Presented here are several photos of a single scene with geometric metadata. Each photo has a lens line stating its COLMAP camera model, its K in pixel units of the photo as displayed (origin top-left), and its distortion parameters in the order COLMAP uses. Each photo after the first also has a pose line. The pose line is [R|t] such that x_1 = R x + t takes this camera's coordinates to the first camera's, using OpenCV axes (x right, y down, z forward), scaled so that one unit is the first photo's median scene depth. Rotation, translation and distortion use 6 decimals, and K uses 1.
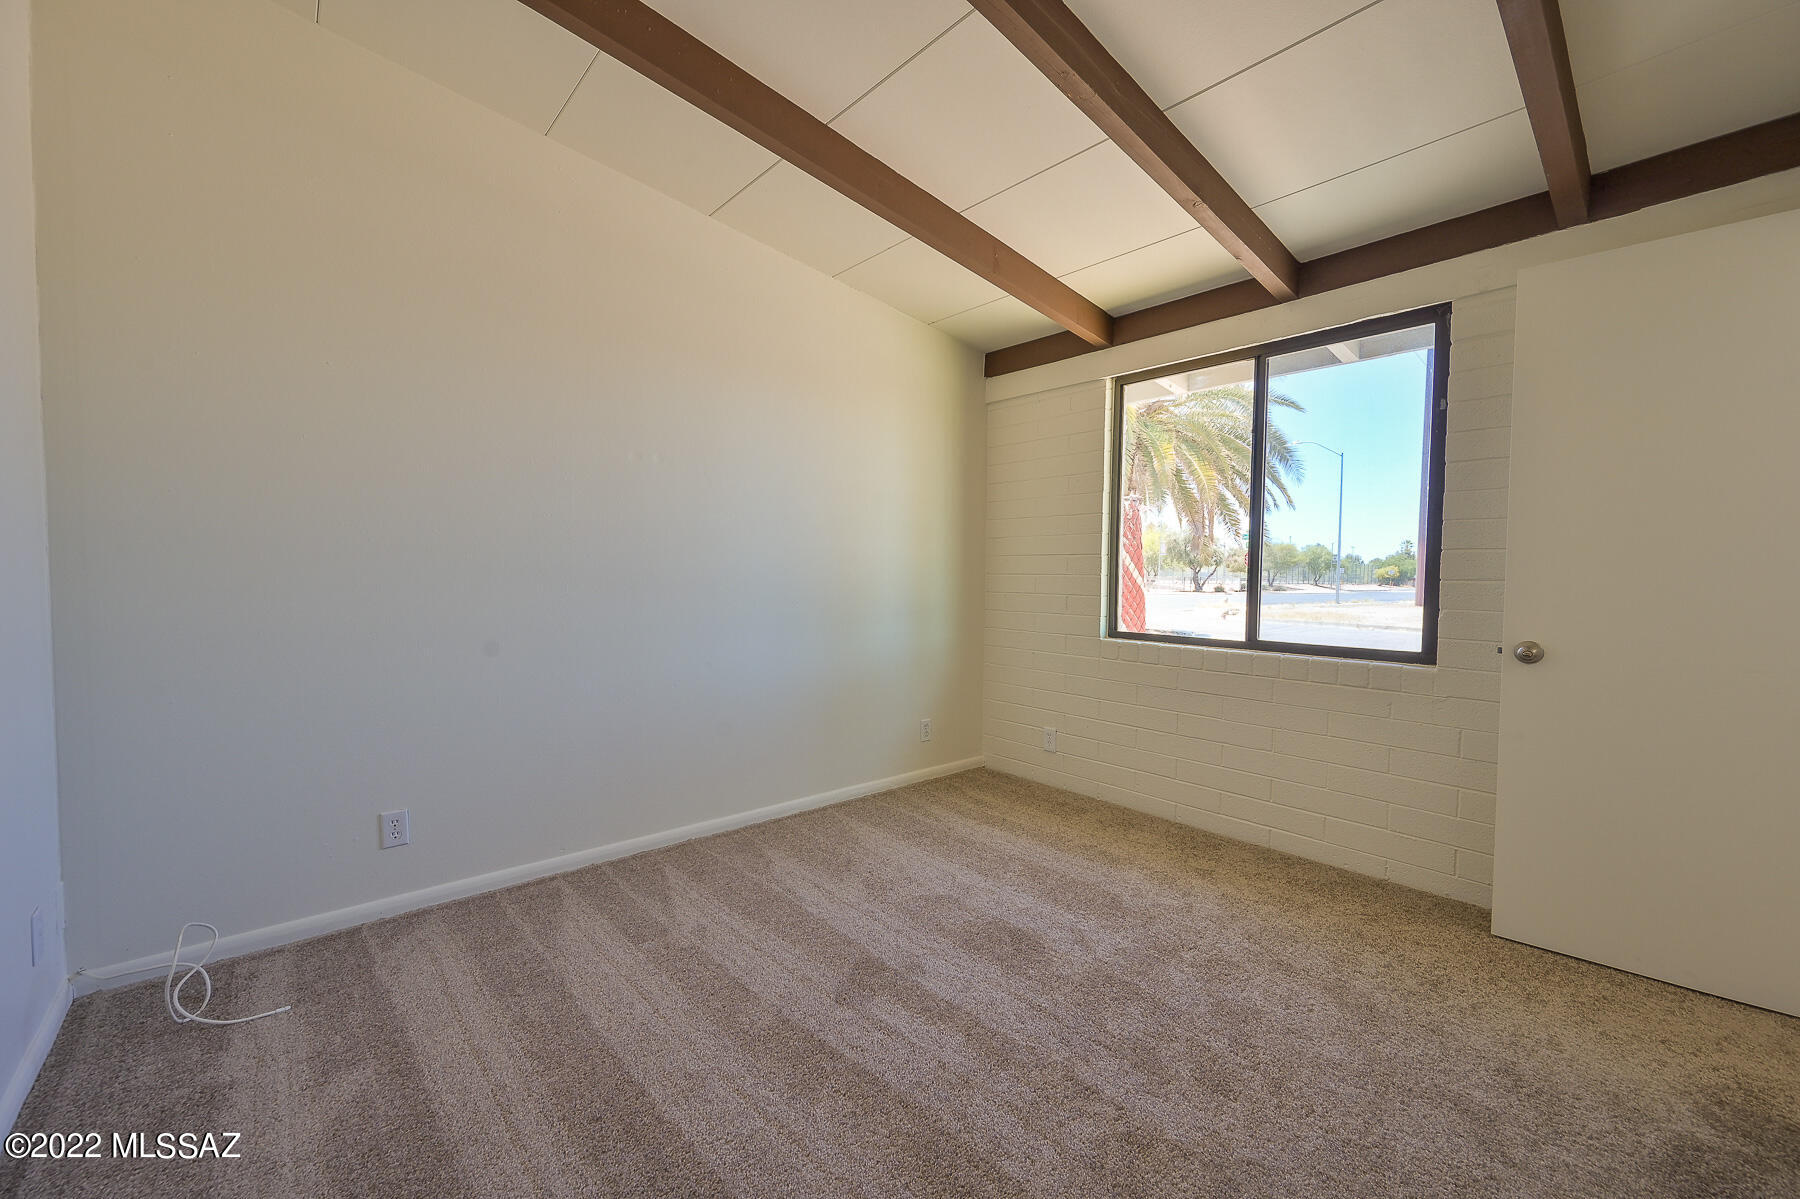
lens RADIAL K [[707.2, 0, 909.3], [0, 707.2, 599.6], [0, 0, 1]] dist [-0.001332, 0.000374]
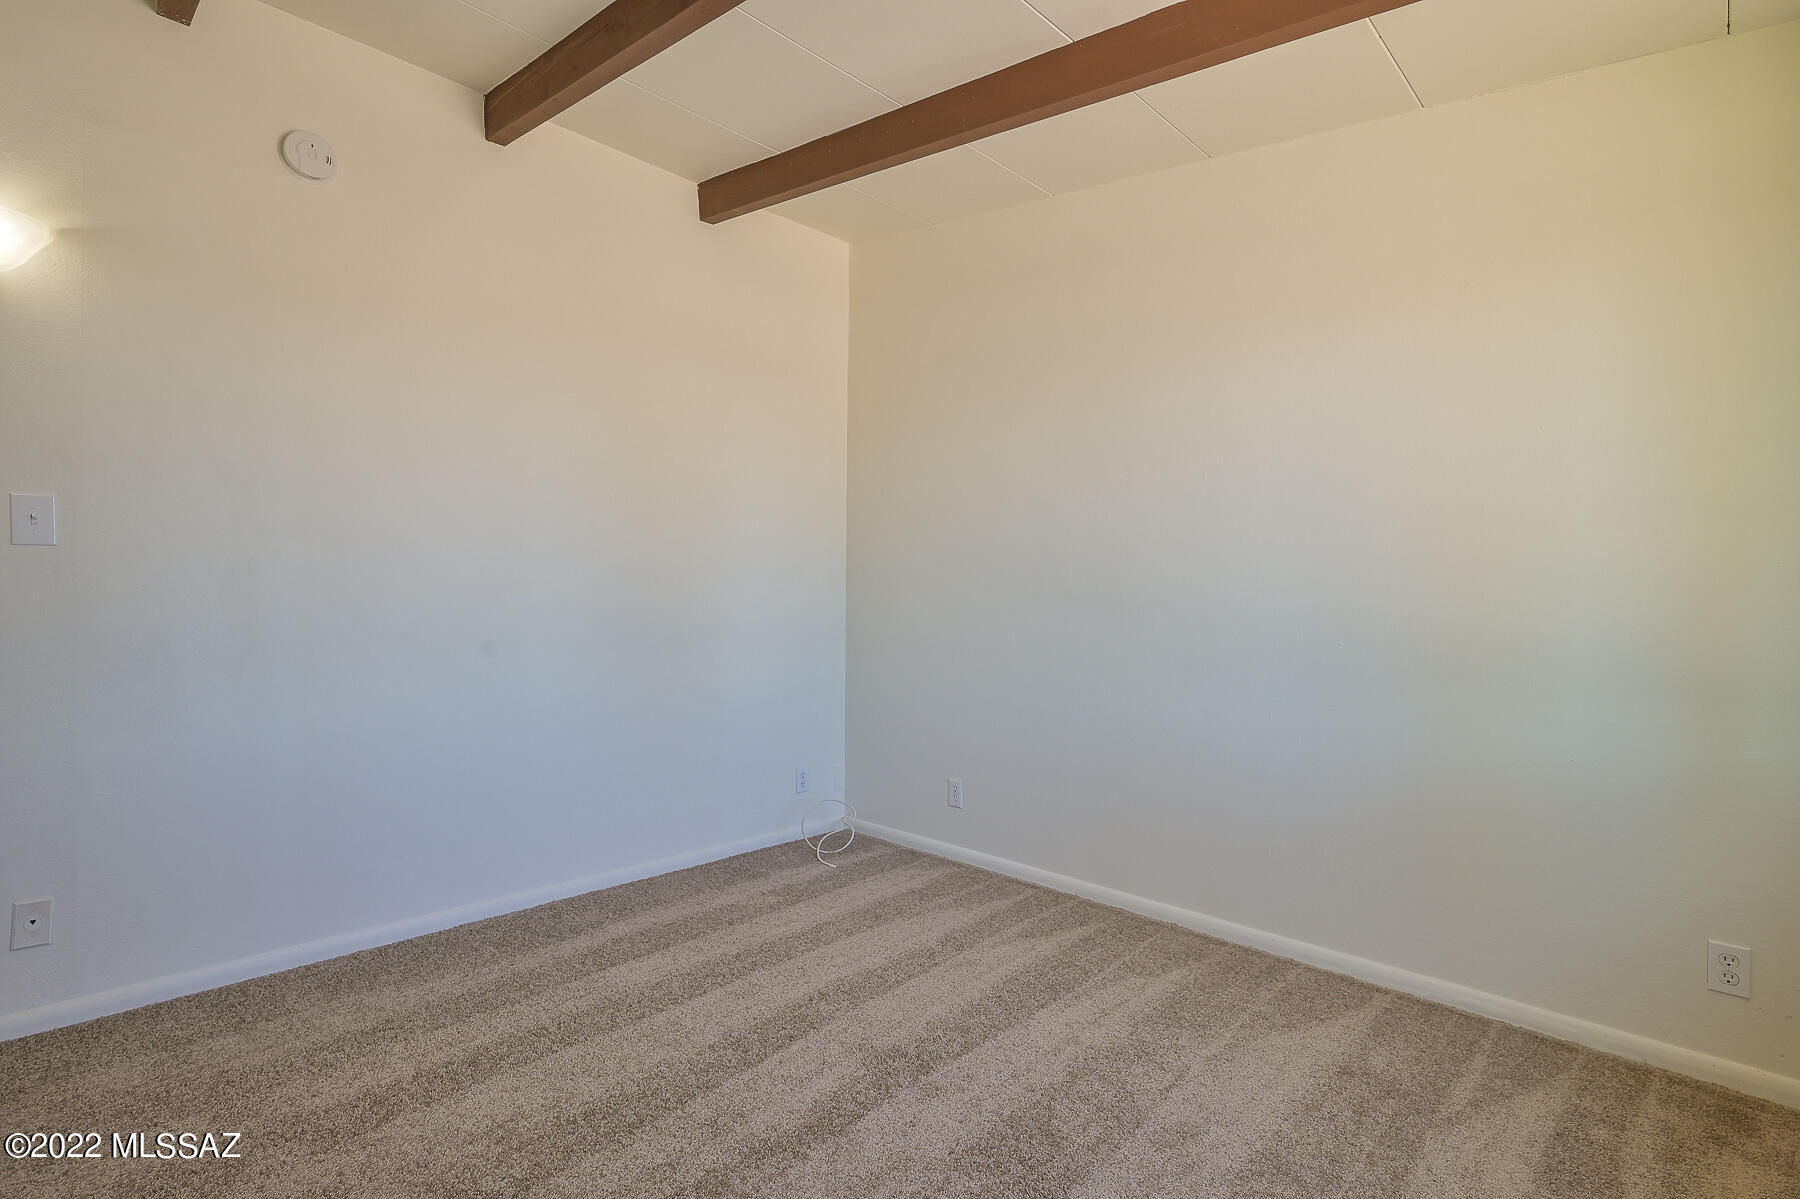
lens RADIAL K [[873.6, 0, 895.3], [0, 873.6, 602.1], [0, 0, 1]] dist [0.003853, 0.000487]
pose [[0.064289, 0.003603, -0.997925, 0.822301], [-0.045552, 0.998962, 0.000672, -0.023560], [0.996891, 0.045415, 0.064387, 0.721456]]
